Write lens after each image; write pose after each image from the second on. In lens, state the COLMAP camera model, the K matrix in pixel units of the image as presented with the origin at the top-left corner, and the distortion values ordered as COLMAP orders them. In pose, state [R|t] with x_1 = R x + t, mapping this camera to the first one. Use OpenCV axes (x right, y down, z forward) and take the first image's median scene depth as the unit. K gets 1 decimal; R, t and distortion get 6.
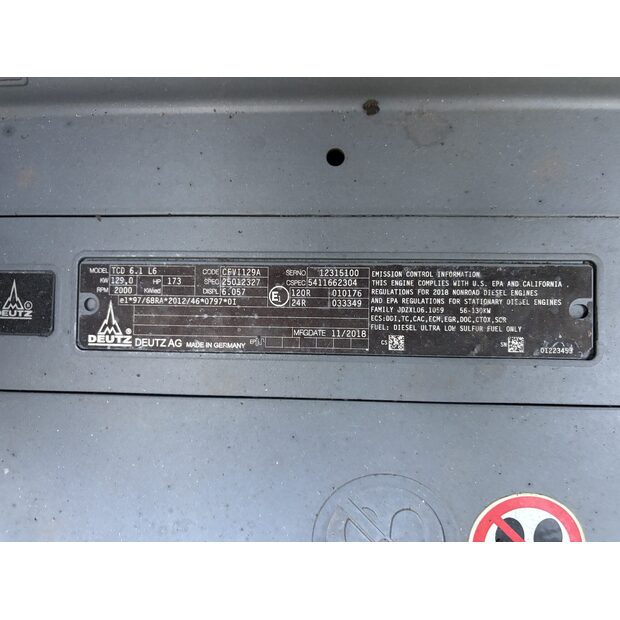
lens RADIAL K [[469.4, 0, 309.8], [0, 469.4, 311.7], [0, 0, 1]] dist [0.054034, -0.060373]
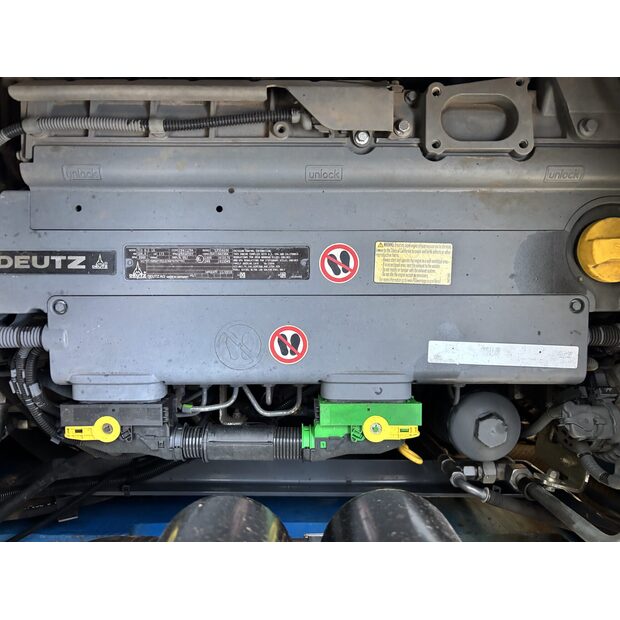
lens RADIAL K [[469.4, 0, 309.8], [0, 469.4, 309.5], [0, 0, 1]] dist [0.054034, -0.060373]
pose [[0.995195, -0.021288, 0.095574, 0.311267], [0.014734, 0.997525, 0.068756, 0.083464], [-0.096801, -0.067017, 0.993045, -1.876166]]
